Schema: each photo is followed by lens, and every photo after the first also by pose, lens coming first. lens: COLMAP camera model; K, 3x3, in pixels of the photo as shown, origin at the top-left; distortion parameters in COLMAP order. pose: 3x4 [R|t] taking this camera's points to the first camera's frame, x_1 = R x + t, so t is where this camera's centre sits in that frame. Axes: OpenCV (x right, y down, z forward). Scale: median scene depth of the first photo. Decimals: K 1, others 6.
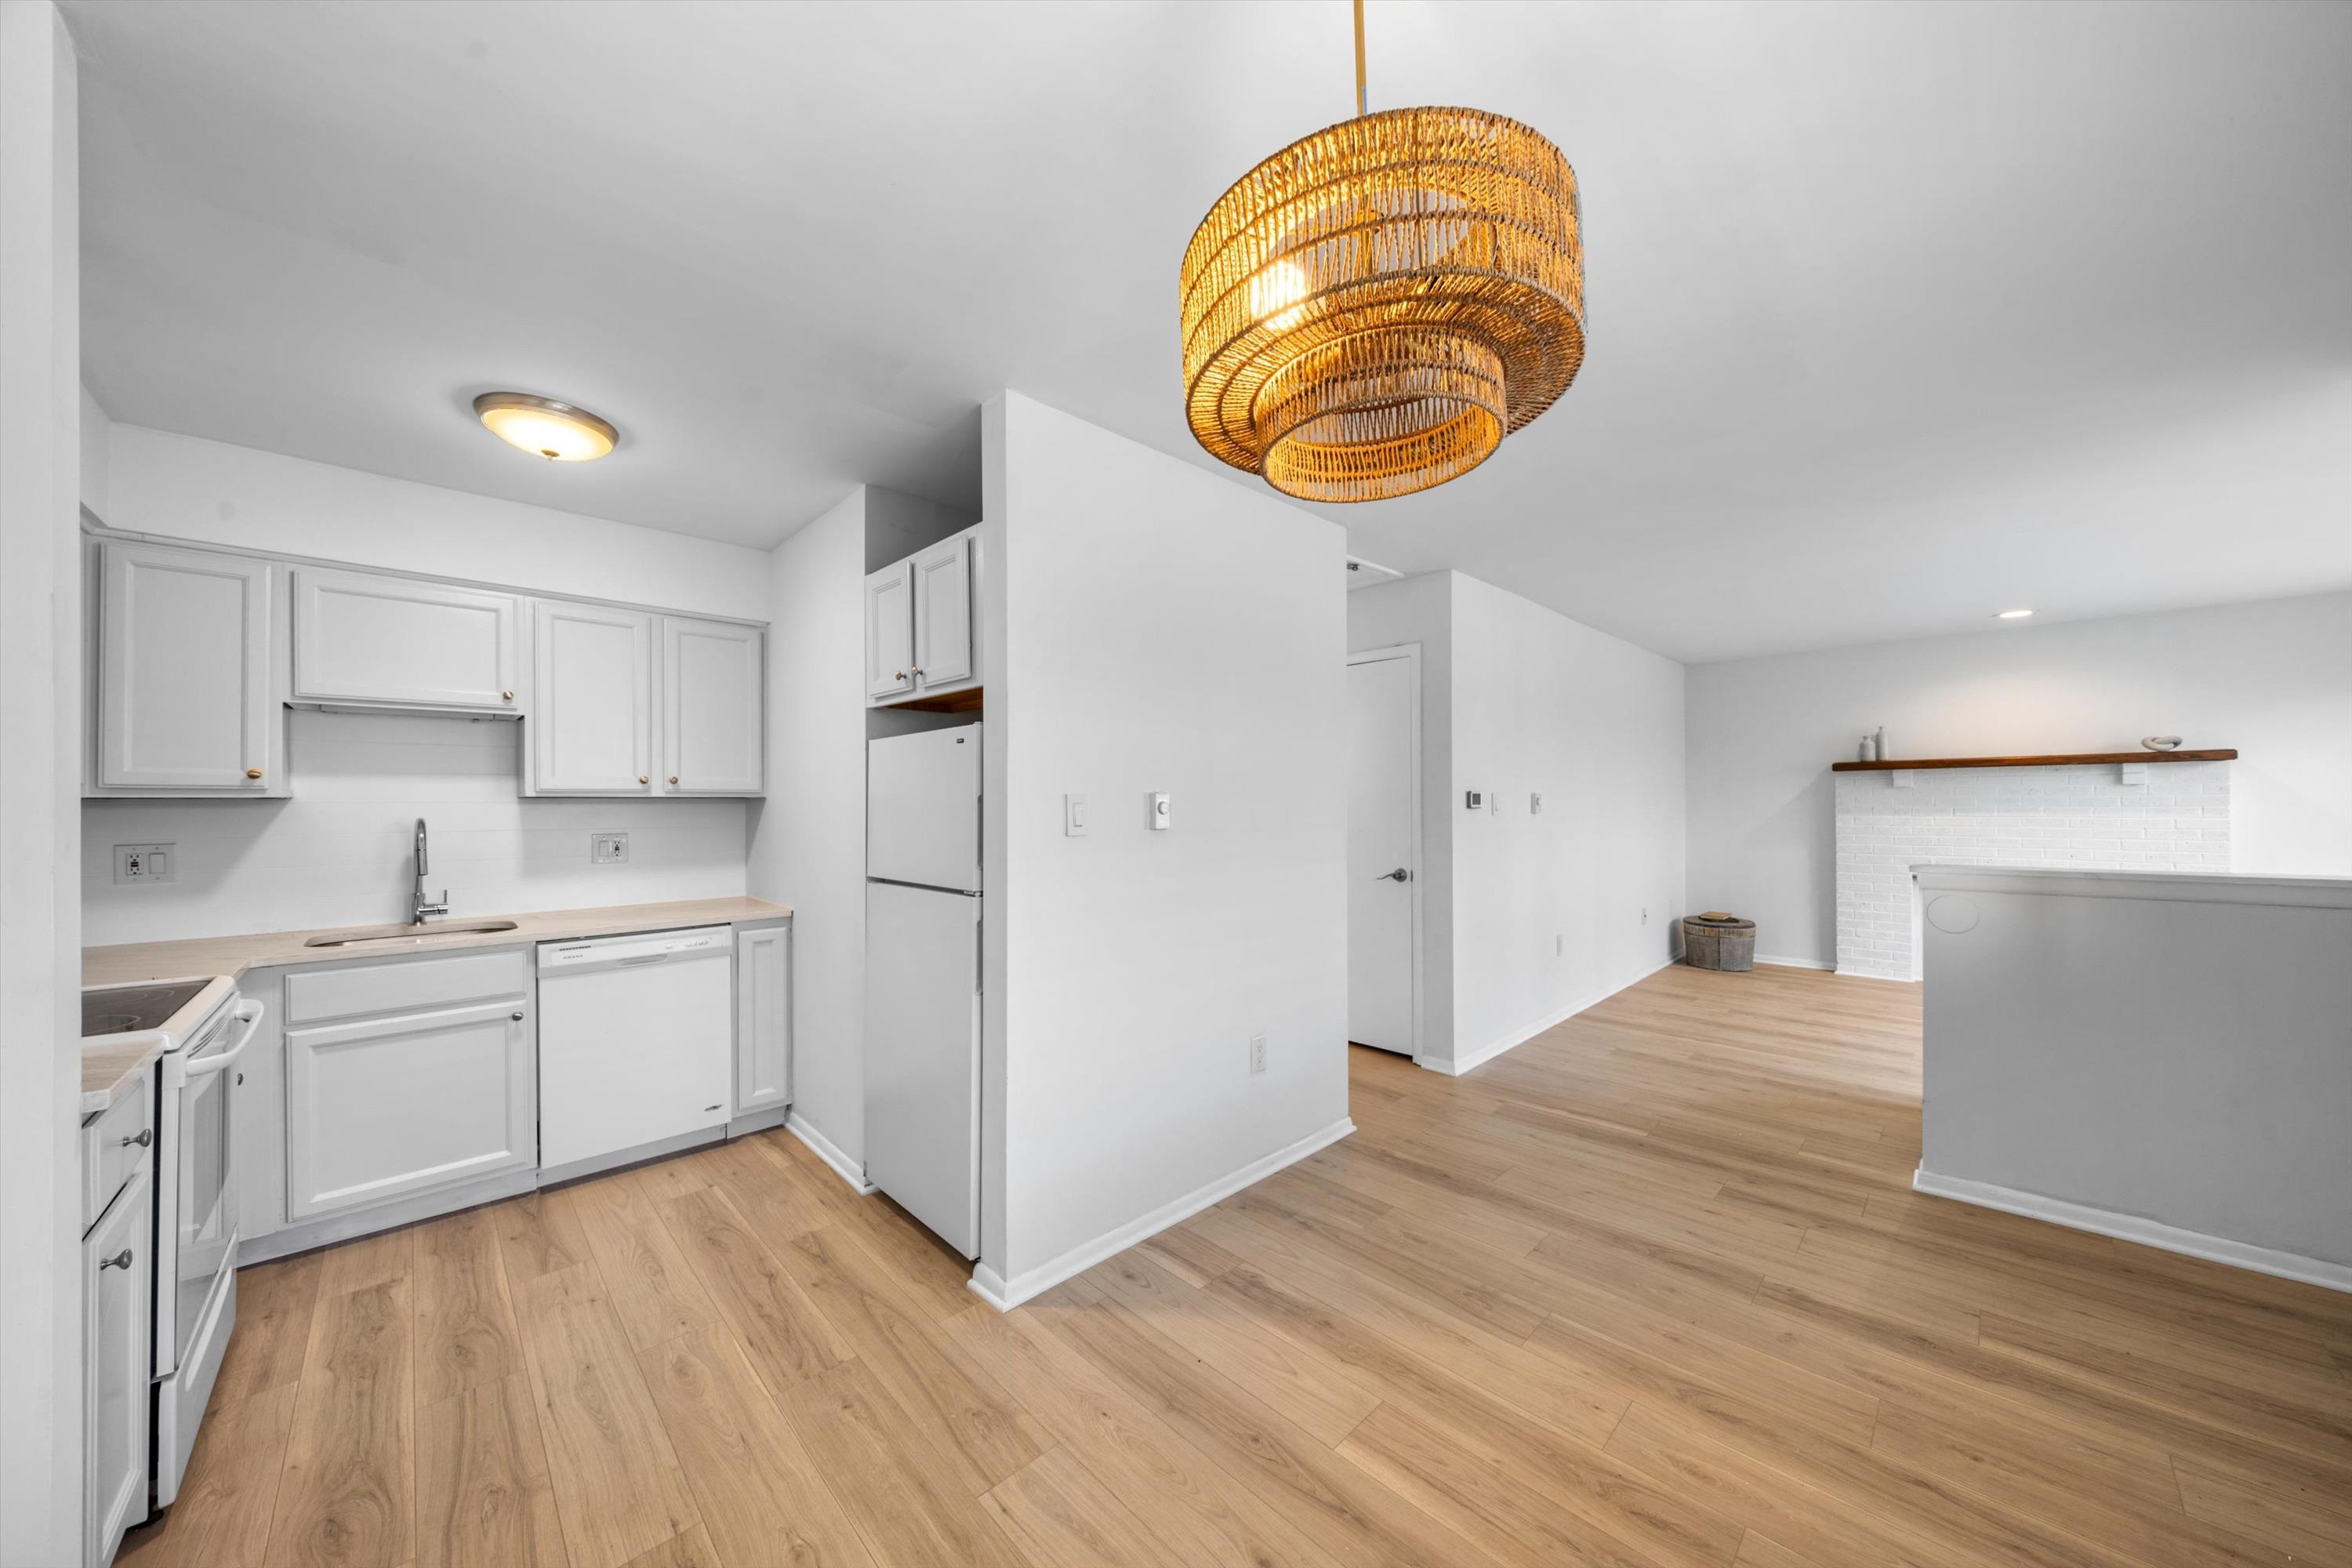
lens RADIAL K [[799.1, 0, 1173.4], [0, 799.1, 799.9], [0, 0, 1]] dist [-0.006447, -0.000103]
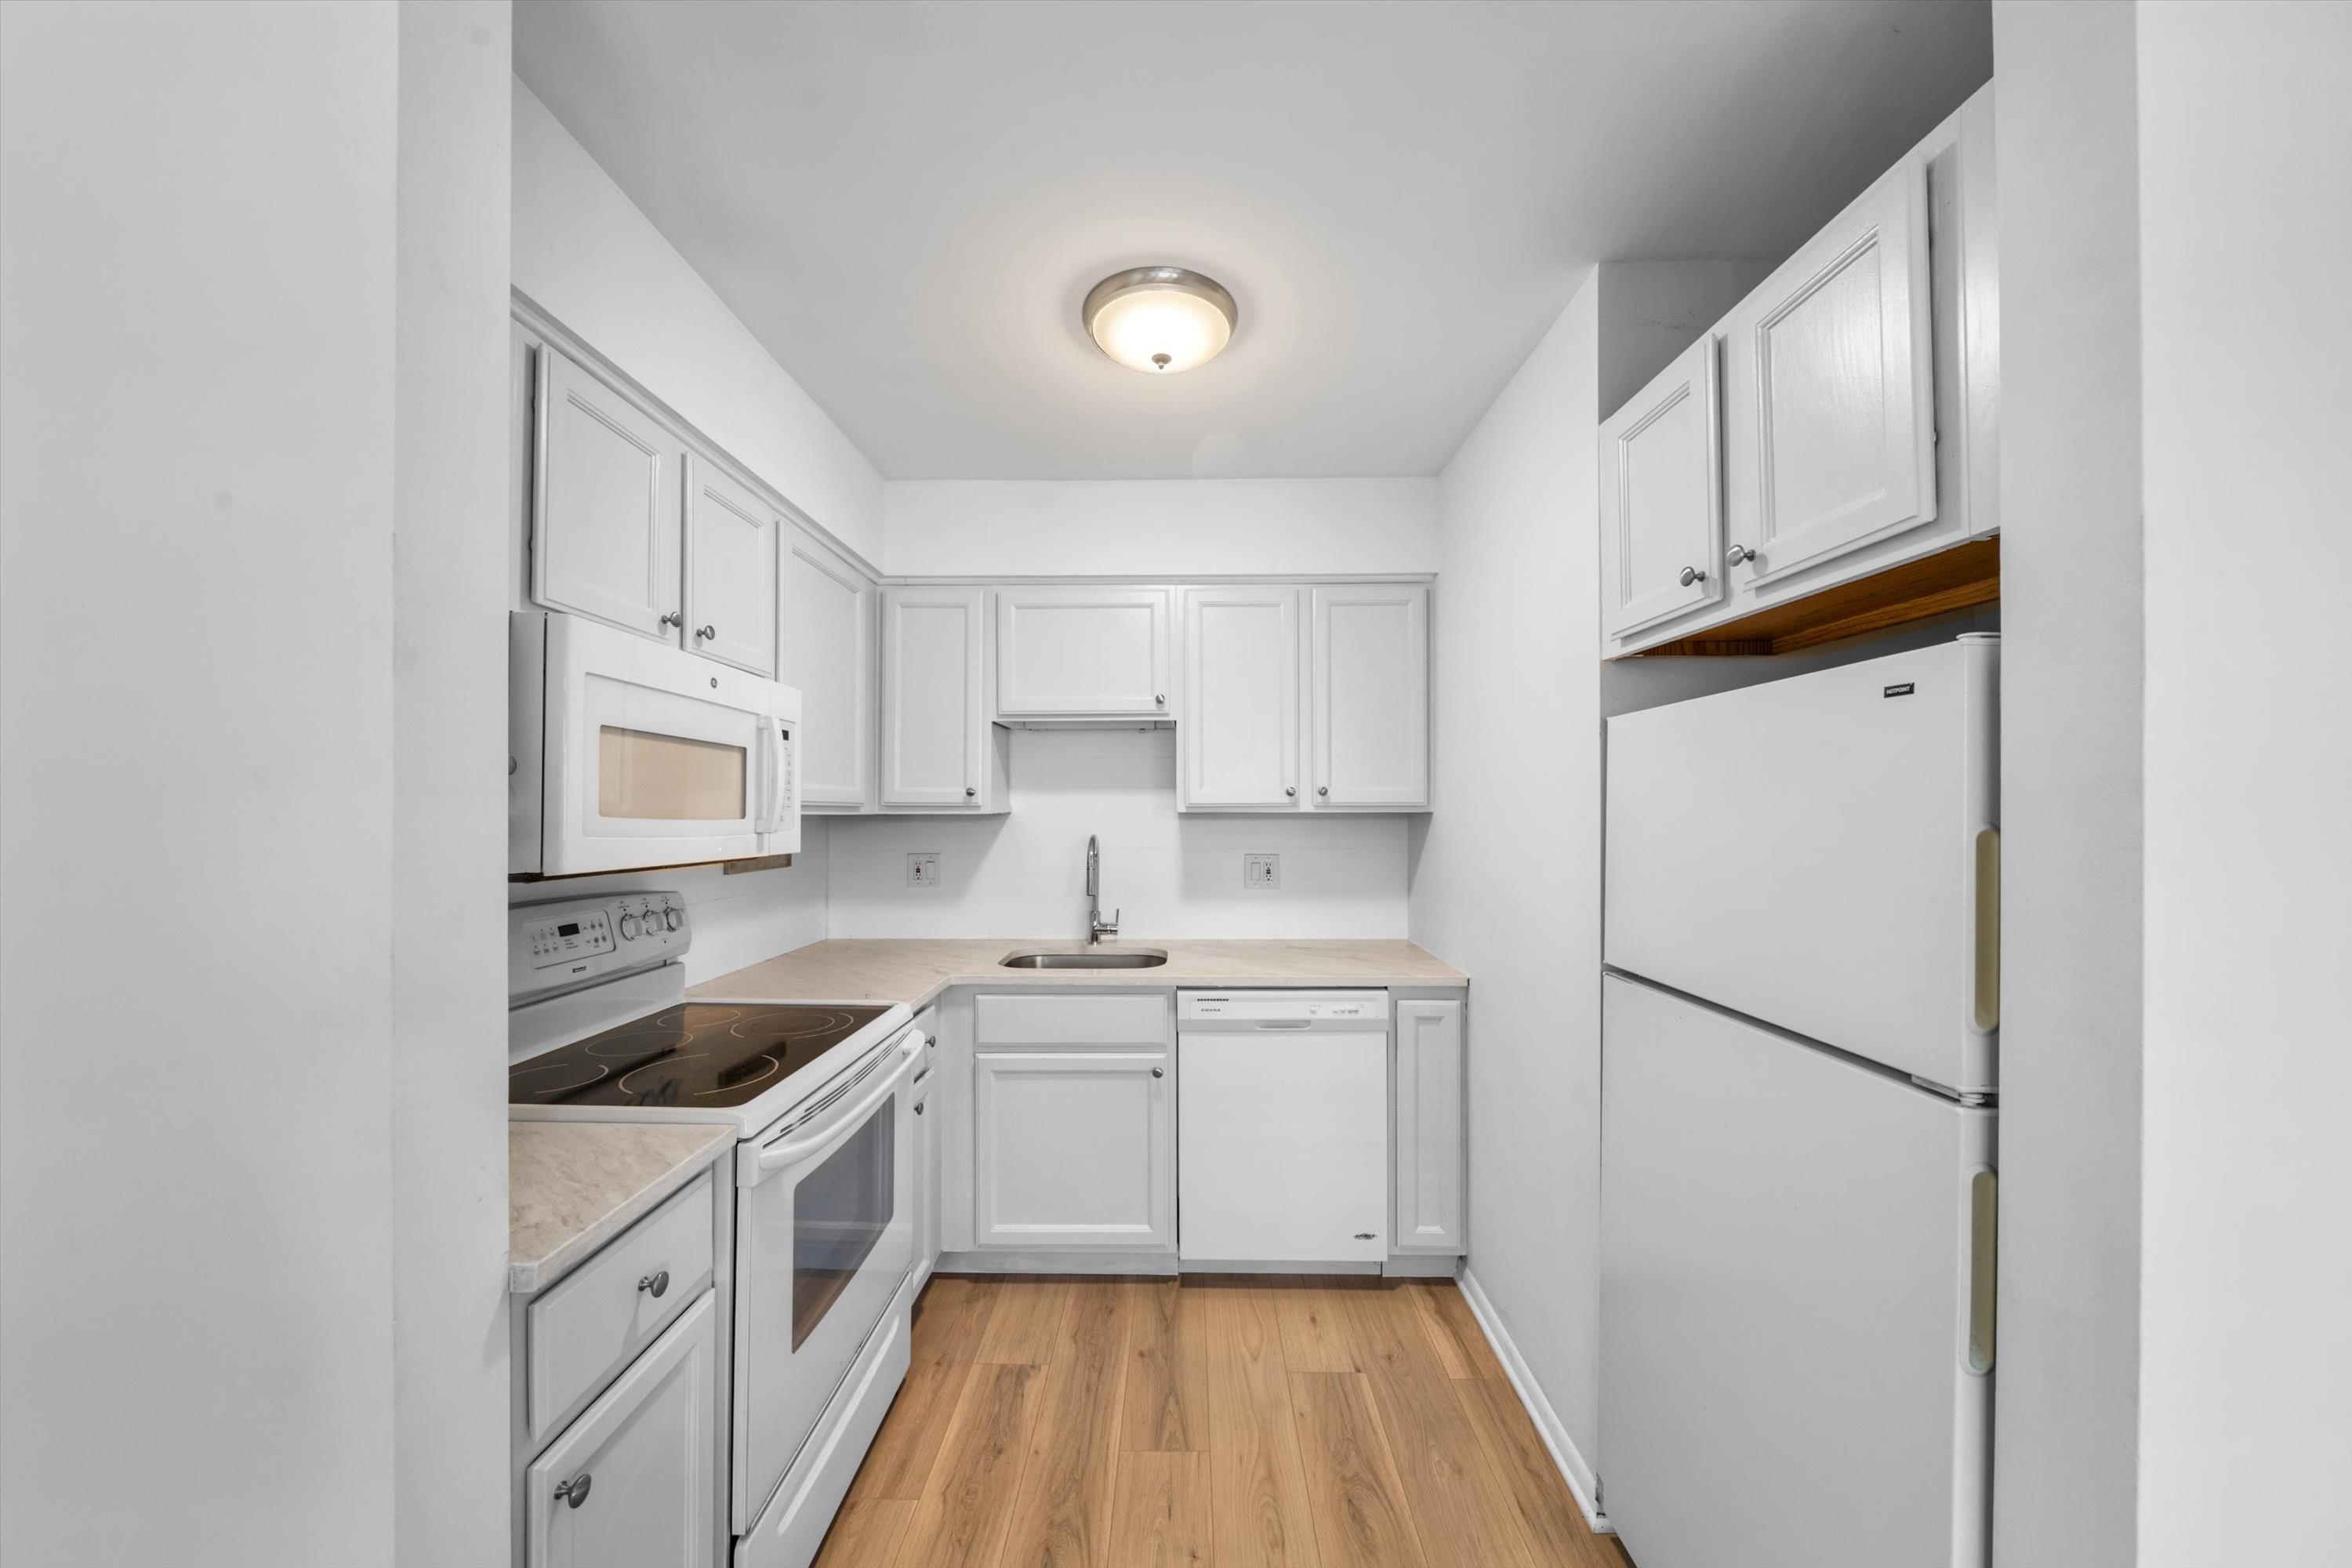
lens RADIAL K [[806.8, 0, 1171.6], [0, 806.8, 805.2], [0, 0, 1]] dist [-0.001478, -0.000060]
pose [[0.708104, 0.001378, -0.706107, -0.192733], [0.000290, 0.999997, 0.002243, -0.014638], [0.706108, -0.001793, 0.708102, 0.375262]]
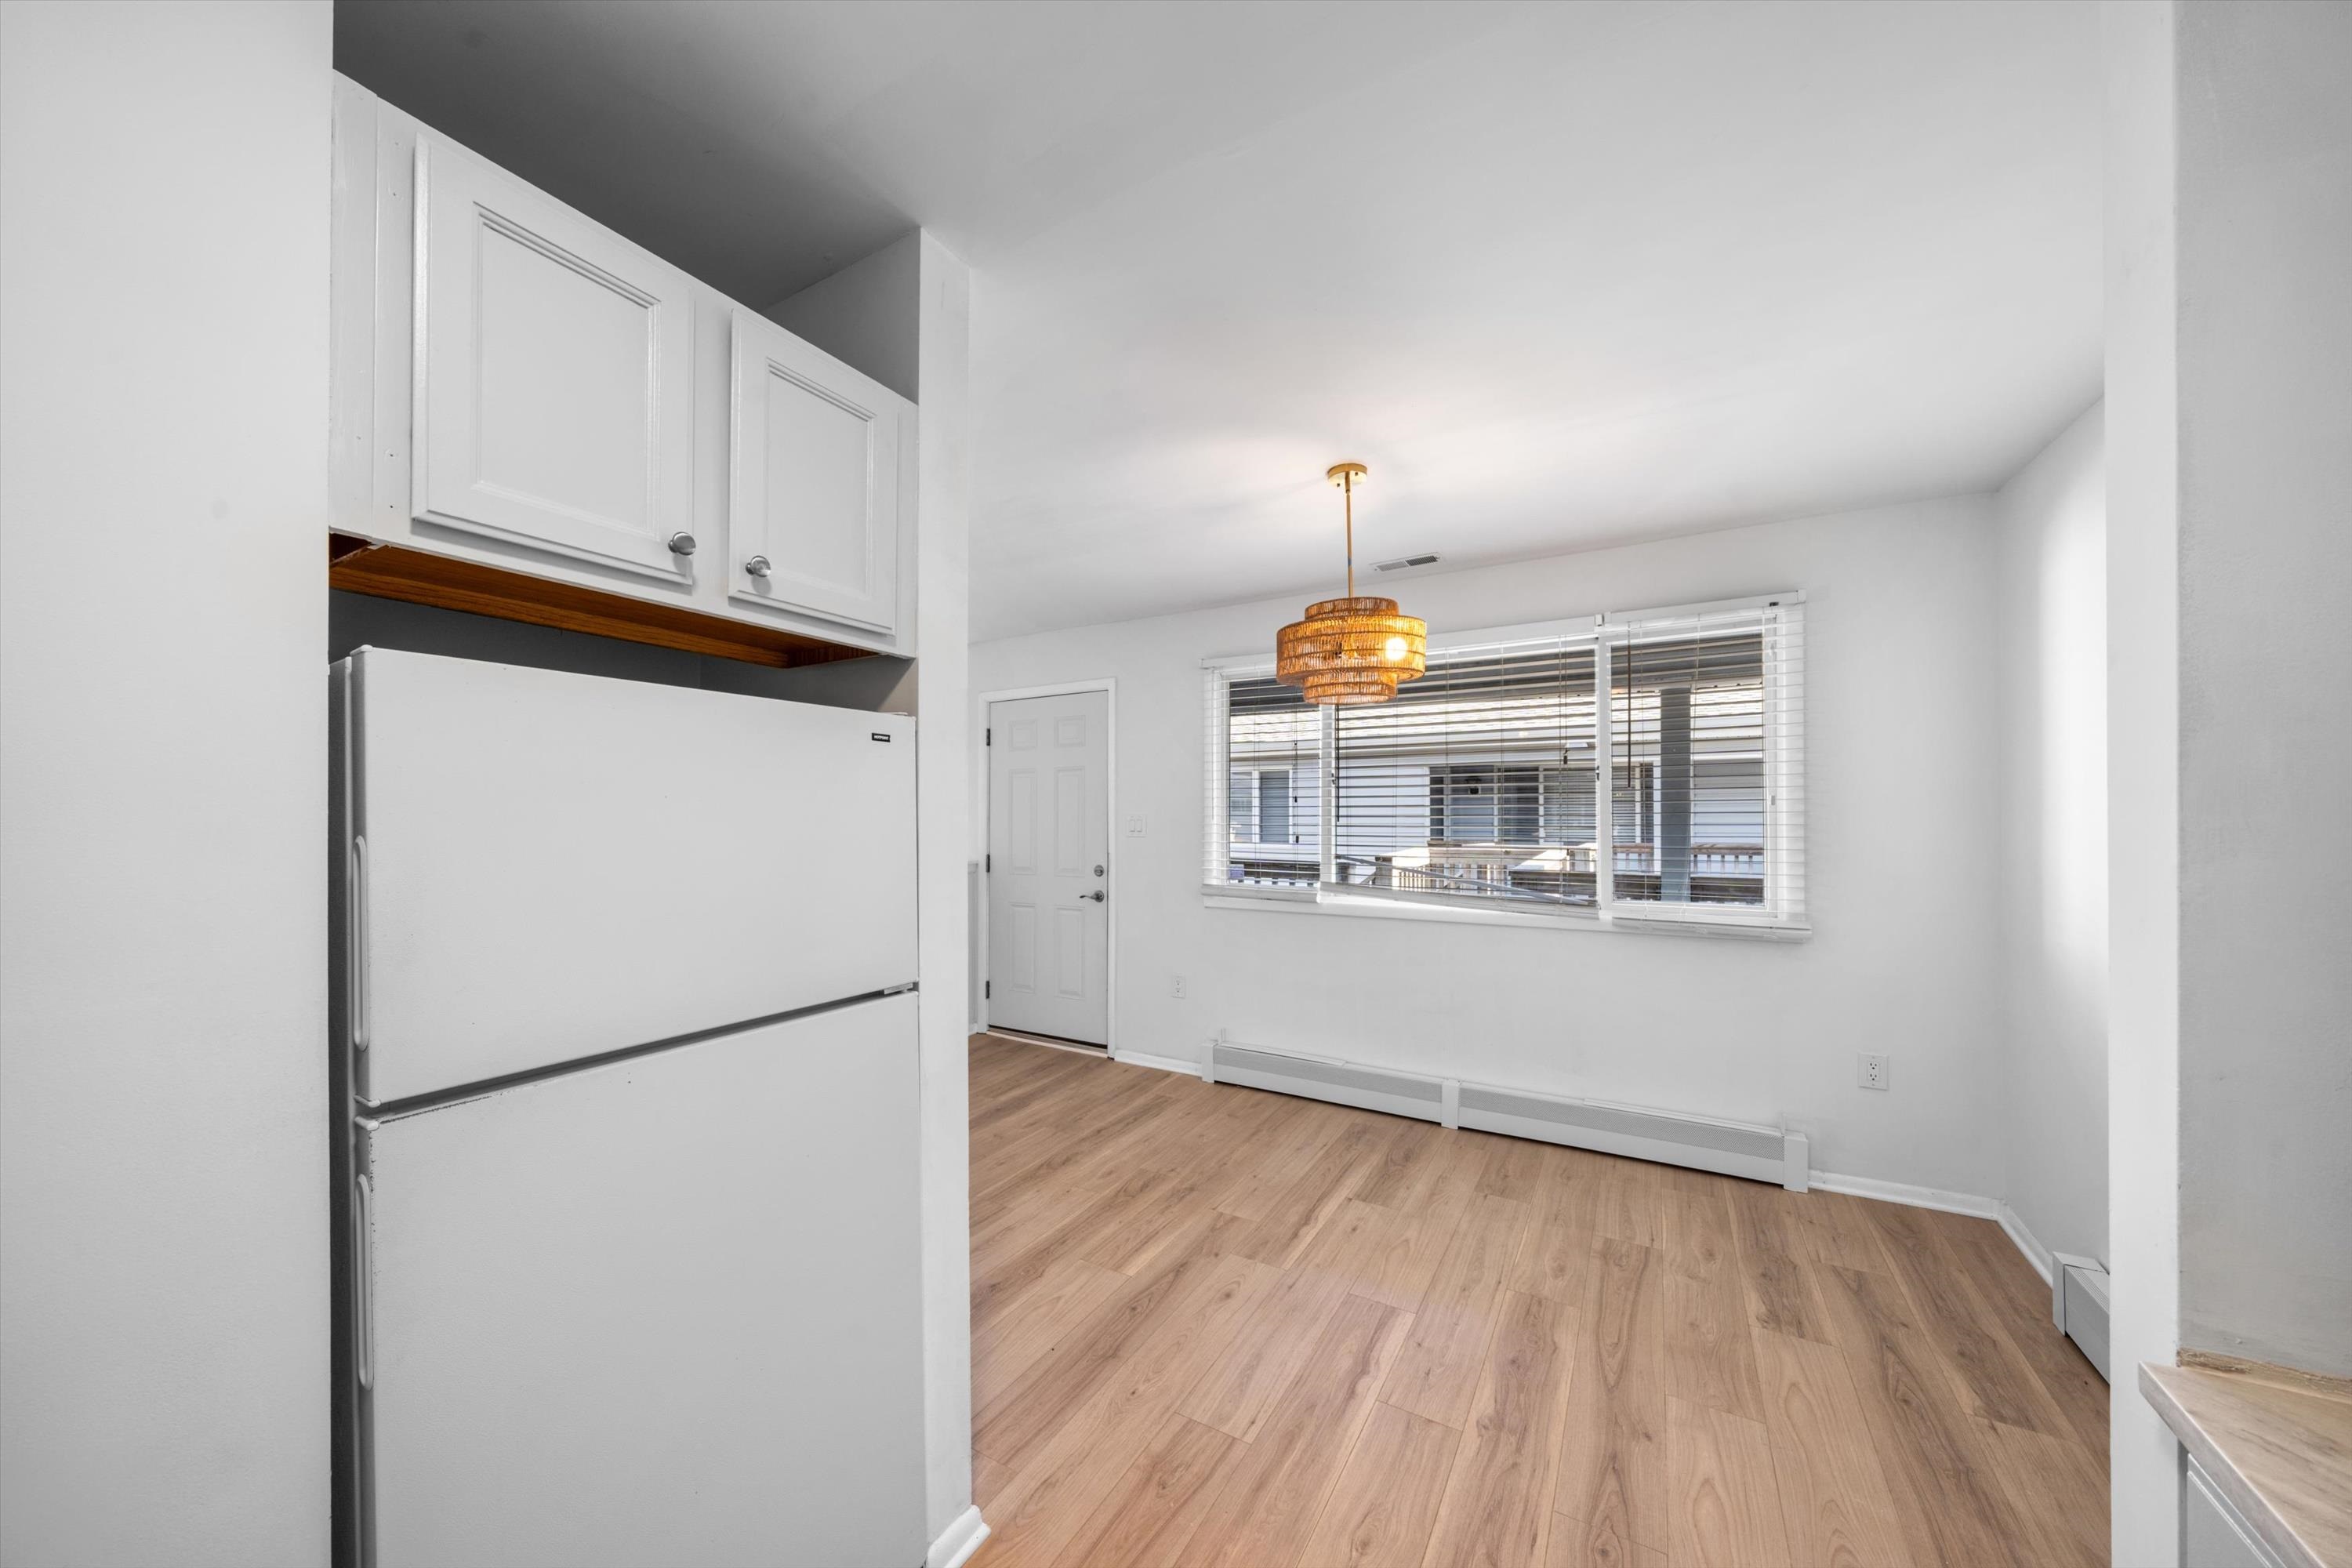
lens RADIAL K [[800.3, 0, 1171.7], [0, 800.3, 818.8], [0, 0, 1]] dist [-0.005680, -0.000239]
pose [[-0.261545, 0.005763, 0.965174, -0.712171], [0.003158, 0.999982, -0.005115, -0.008133], [-0.965186, 0.001710, -0.261559, 0.754562]]
